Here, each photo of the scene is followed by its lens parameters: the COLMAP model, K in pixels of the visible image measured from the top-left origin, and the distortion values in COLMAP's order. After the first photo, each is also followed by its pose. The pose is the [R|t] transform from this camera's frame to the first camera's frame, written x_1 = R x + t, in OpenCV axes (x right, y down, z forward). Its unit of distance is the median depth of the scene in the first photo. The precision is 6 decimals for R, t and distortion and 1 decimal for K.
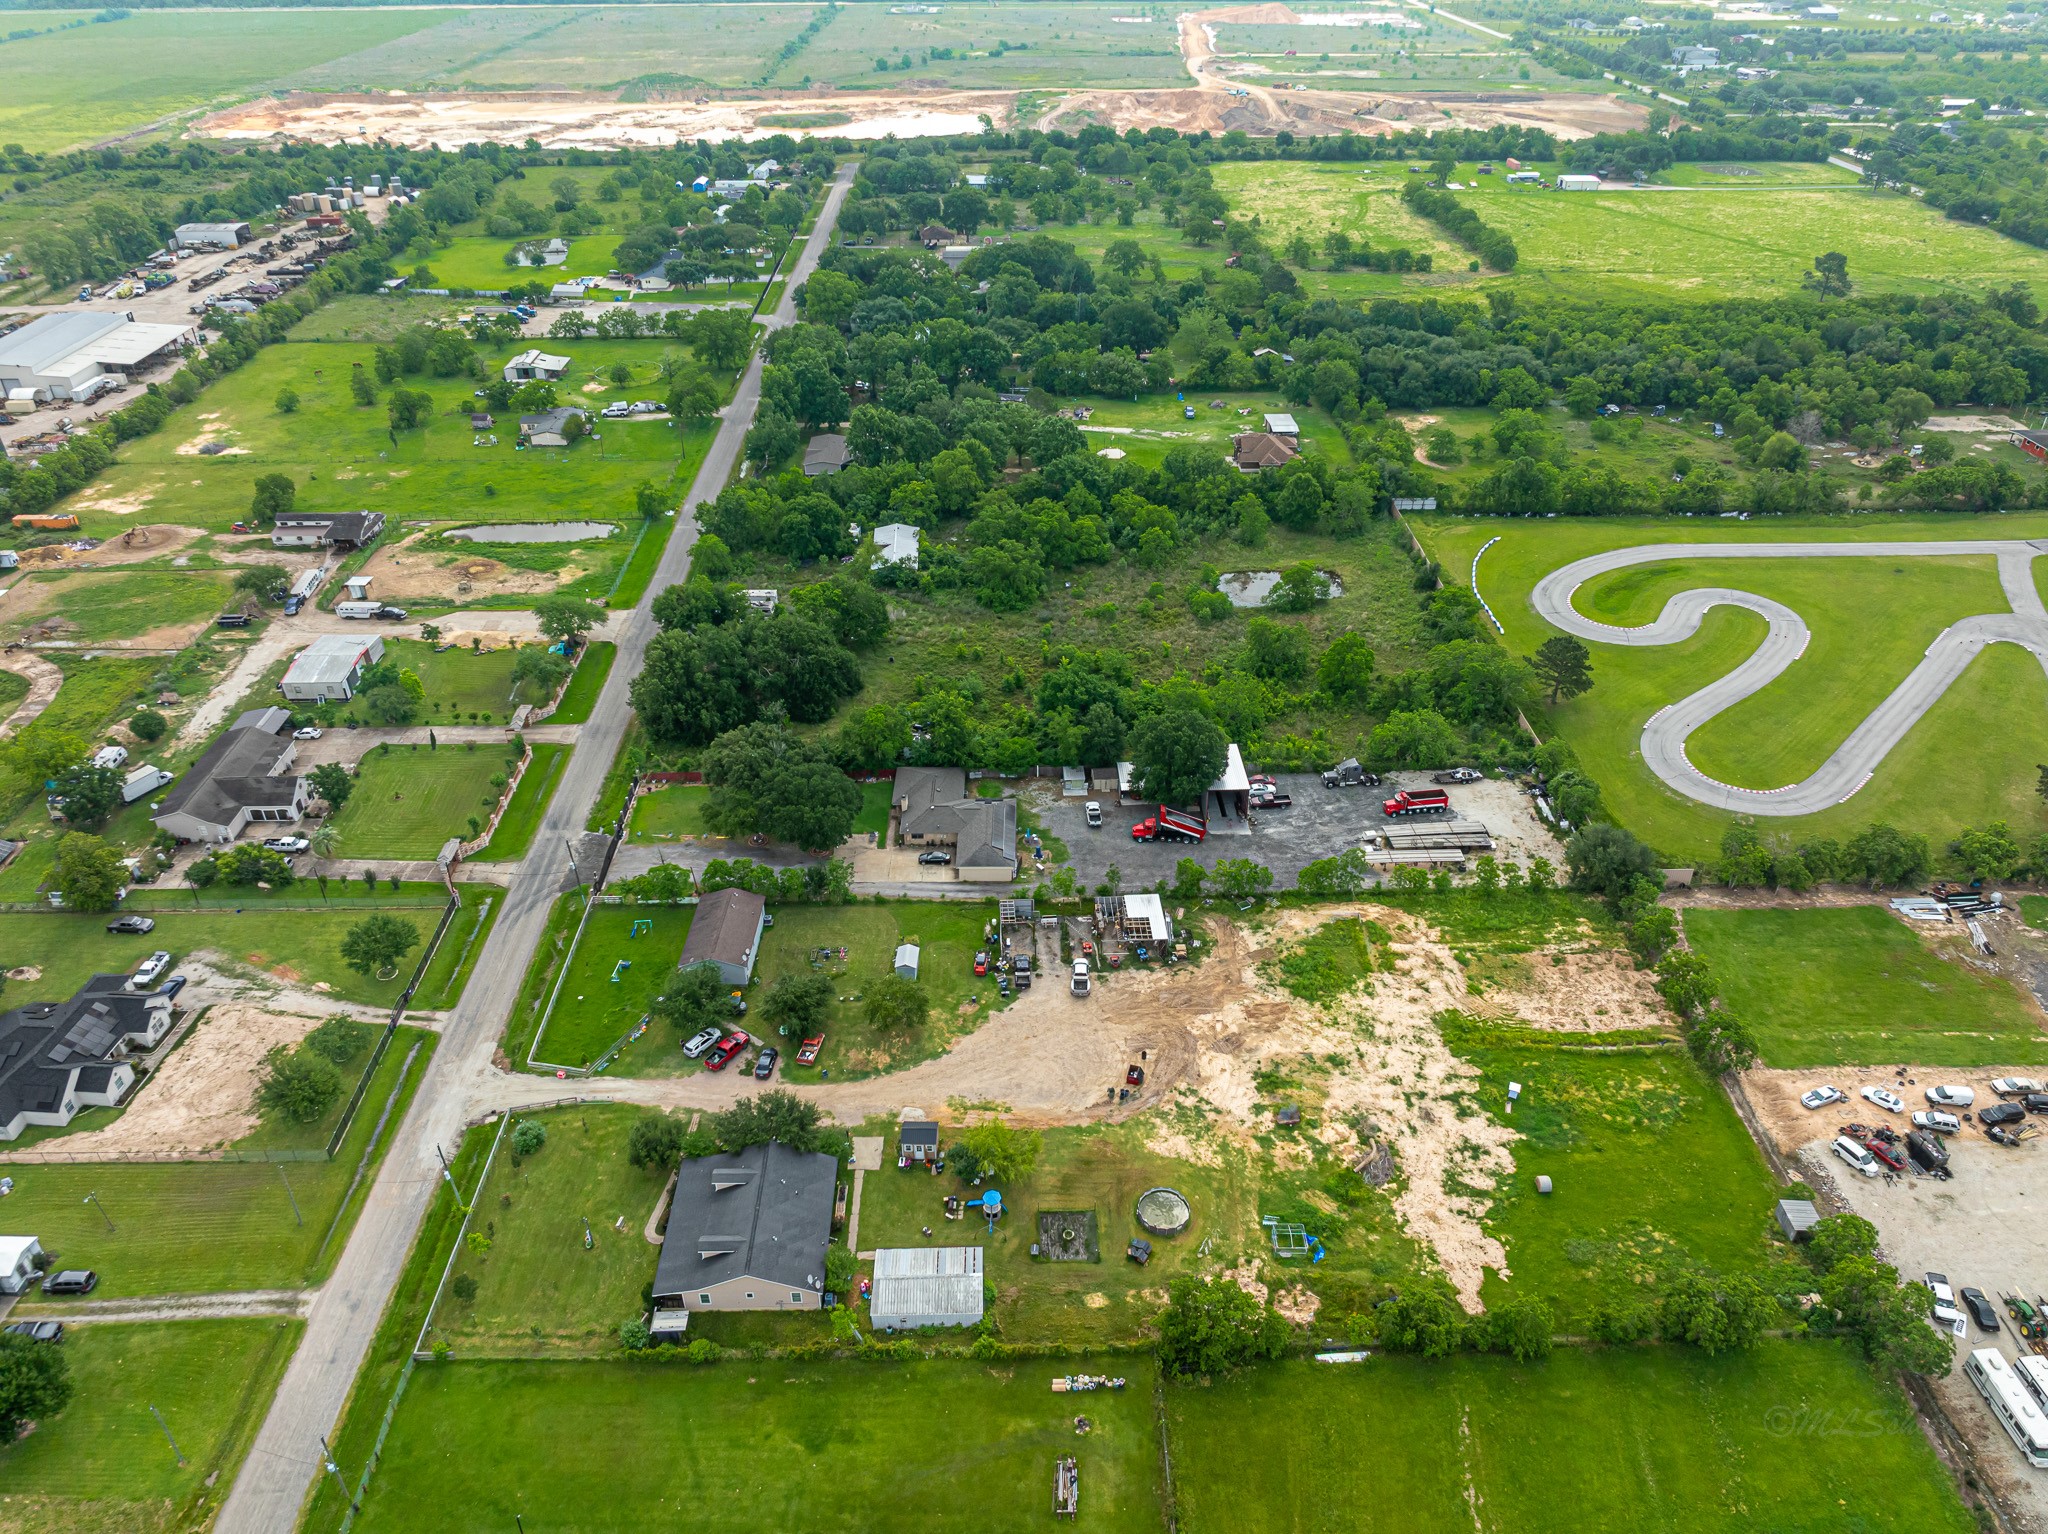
lens RADIAL K [[1433.3, 0, 1026.4], [0, 1433.3, 767.6], [0, 0, 1]] dist [-0.032100, 0.019887]
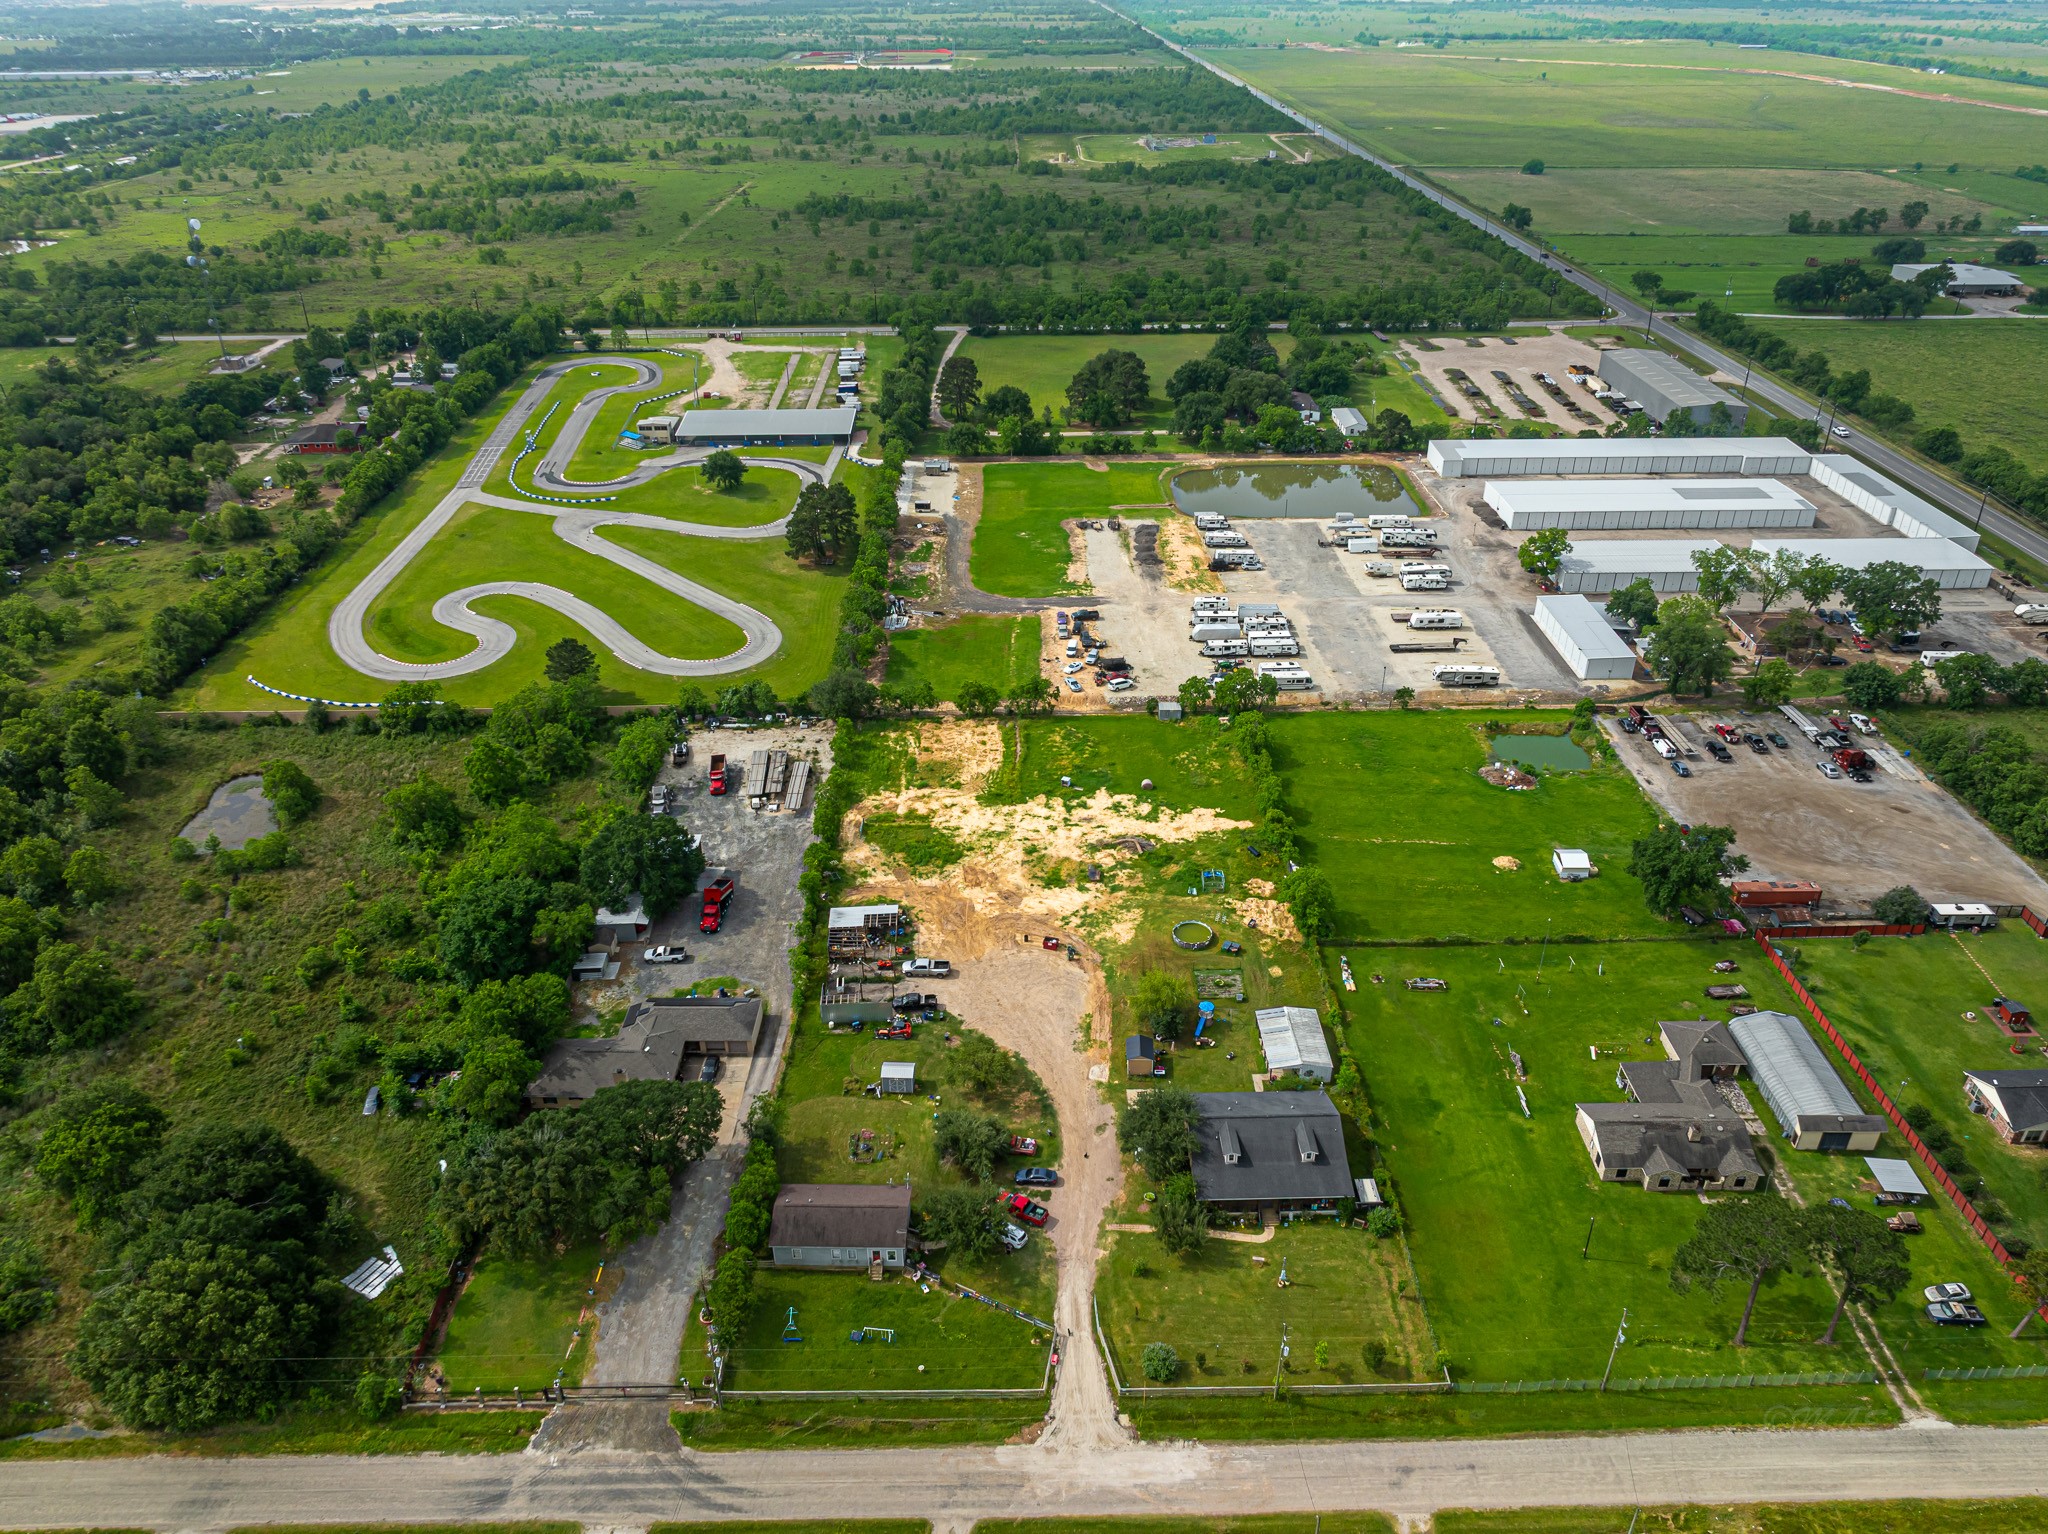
lens RADIAL K [[1433.3, 0, 1023.3], [0, 1433.3, 760.5], [0, 0, 1]] dist [-0.032100, 0.019887]
pose [[0.002587, -0.492347, 0.870395, -0.832741], [0.548517, 0.728472, 0.410436, -0.372977], [-0.836135, 0.476365, 0.271945, 0.585491]]
